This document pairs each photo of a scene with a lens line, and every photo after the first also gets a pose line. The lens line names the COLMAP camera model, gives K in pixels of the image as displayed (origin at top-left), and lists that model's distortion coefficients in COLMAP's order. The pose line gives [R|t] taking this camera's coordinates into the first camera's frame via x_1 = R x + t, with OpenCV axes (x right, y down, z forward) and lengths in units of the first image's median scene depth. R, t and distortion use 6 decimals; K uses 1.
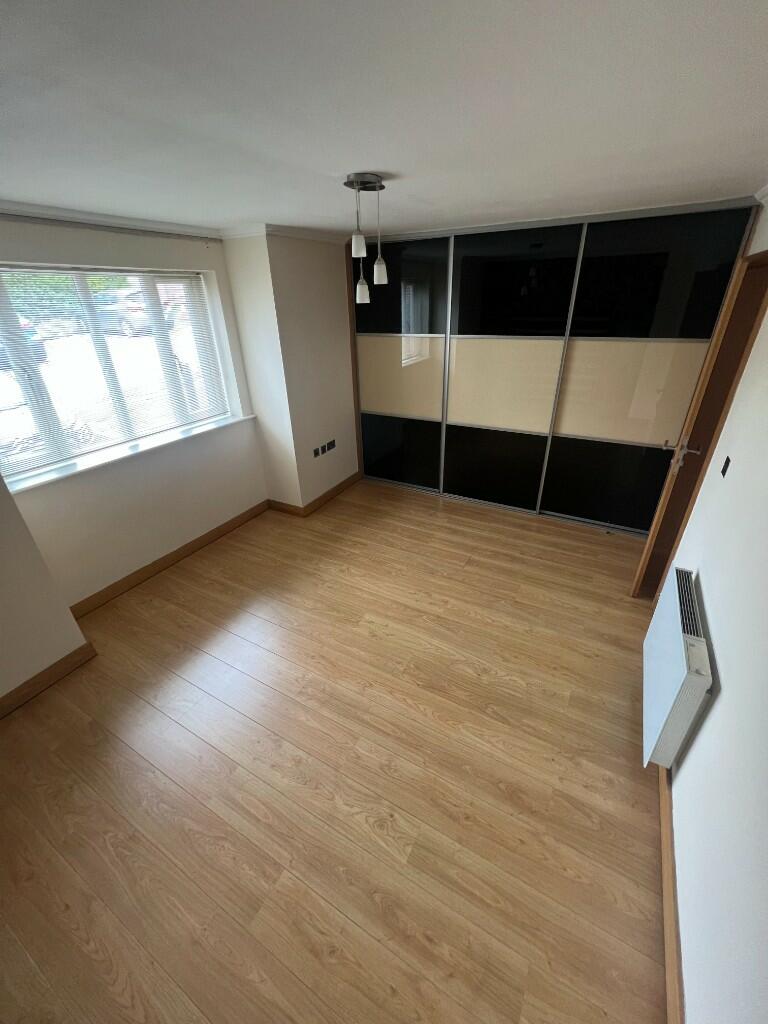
lens RADIAL K [[408.7, 0, 384.5], [0, 408.7, 509.9], [0, 0, 1]] dist [-0.001328, 0.000064]
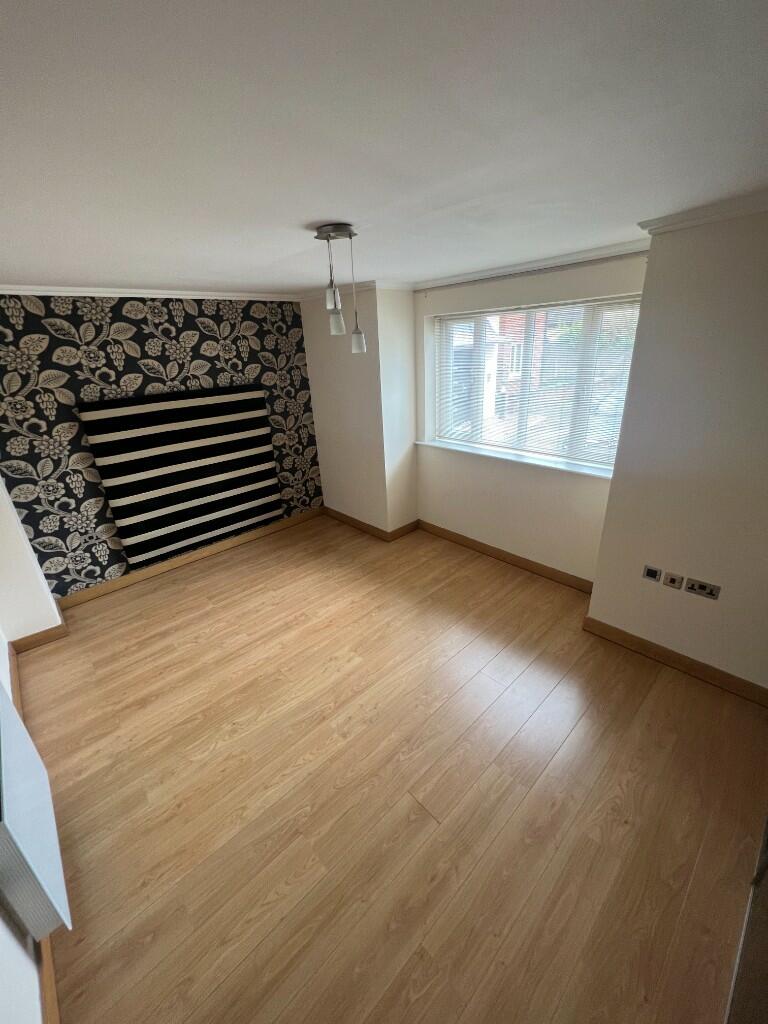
lens RADIAL K [[408.7, 0, 384.5], [0, 408.7, 509.9], [0, 0, 1]] dist [-0.001328, 0.000064]
pose [[-0.305325, 0.398458, -0.864874, 0.703937], [-0.386335, 0.778305, 0.494962, -0.575780], [0.870357, 0.485255, -0.083697, 1.054957]]
